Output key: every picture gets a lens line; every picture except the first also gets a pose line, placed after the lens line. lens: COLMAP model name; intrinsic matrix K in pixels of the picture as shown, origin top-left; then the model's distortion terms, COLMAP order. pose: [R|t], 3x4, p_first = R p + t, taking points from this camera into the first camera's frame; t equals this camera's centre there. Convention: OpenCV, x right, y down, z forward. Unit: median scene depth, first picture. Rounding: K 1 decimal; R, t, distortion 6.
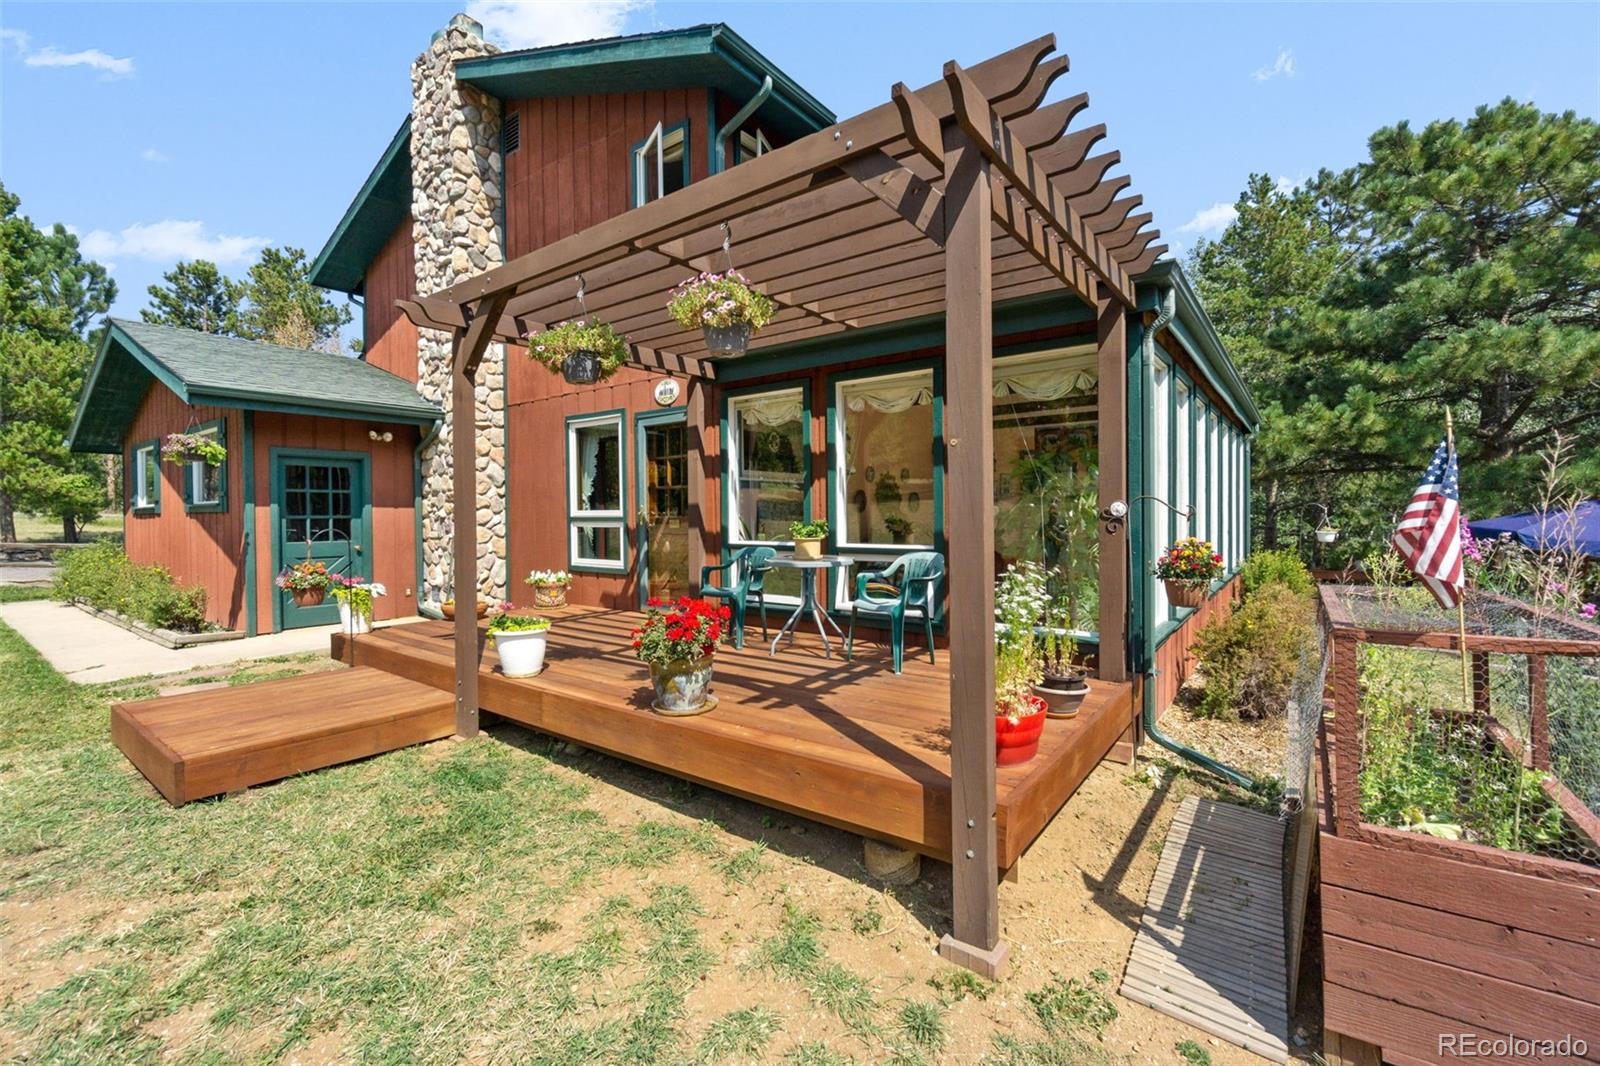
lens RADIAL K [[697.2, 0, 781.2], [0, 697.2, 519.9], [0, 0, 1]] dist [-0.001024, 0.000214]
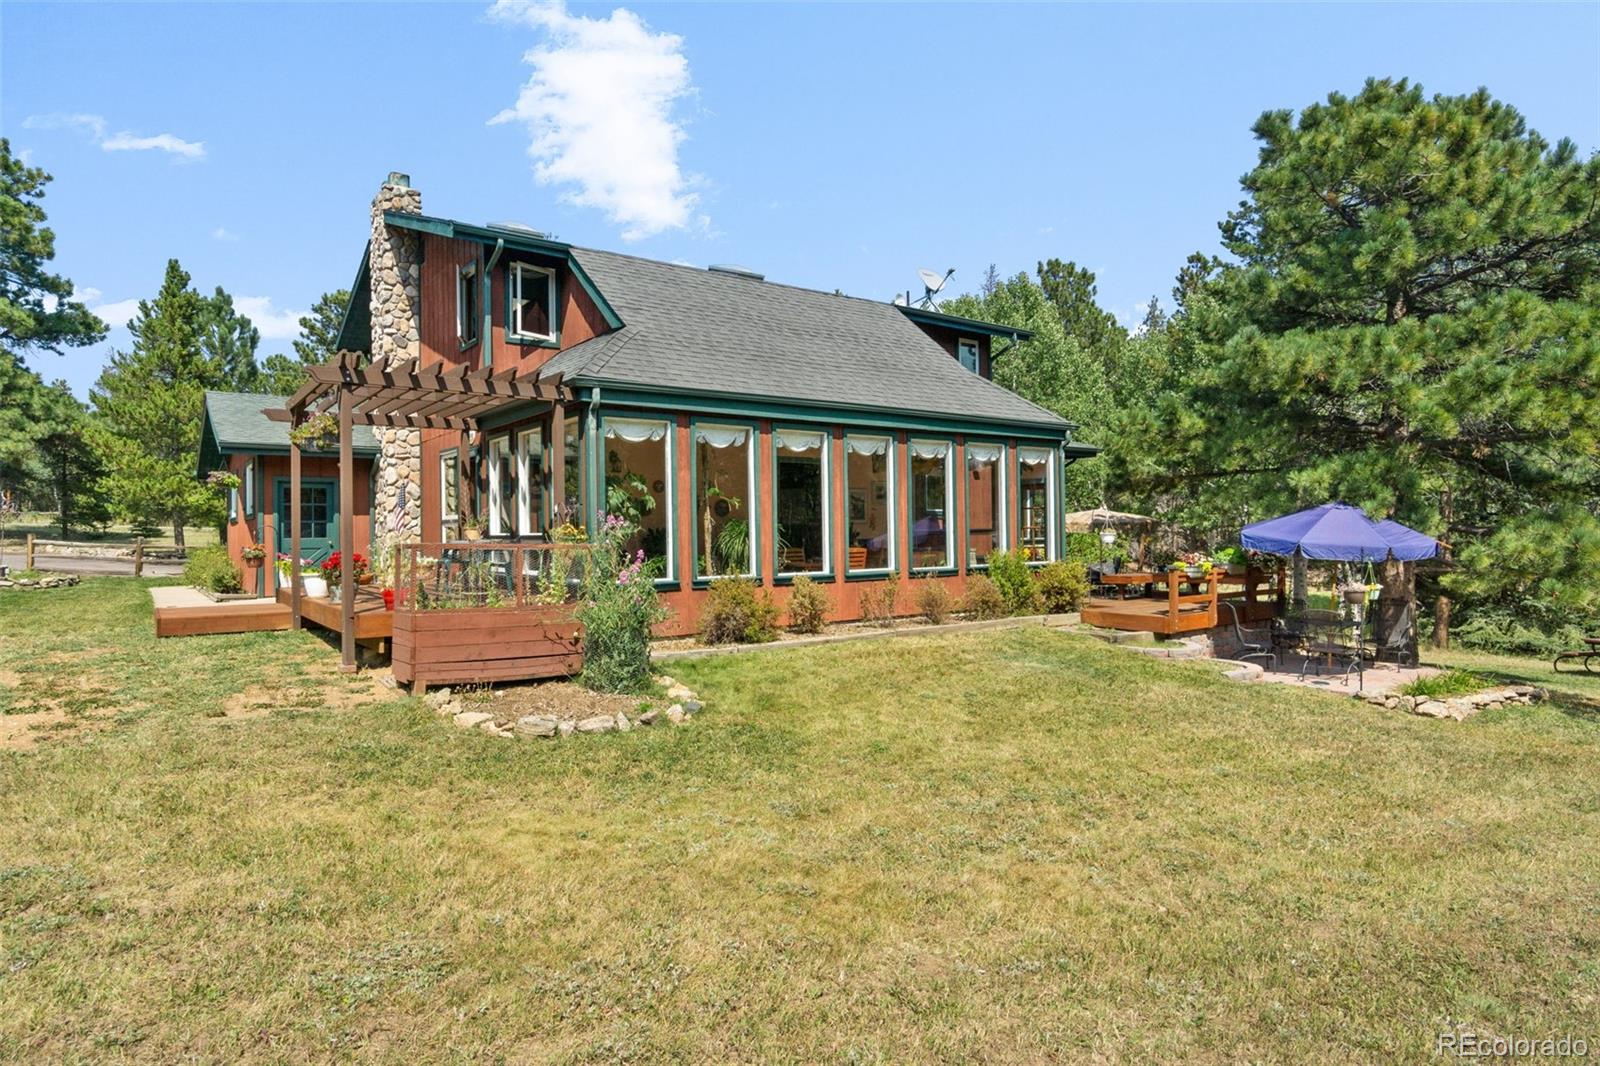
lens RADIAL K [[938.0, 0, 798.4], [0, 938.0, 516.2], [0, 0, 1]] dist [0.001689, 0.000882]
pose [[0.957563, -0.009913, -0.288053, 0.622633], [0.003479, 0.999733, -0.022837, 0.022295], [0.288202, 0.020866, 0.957342, -0.417936]]
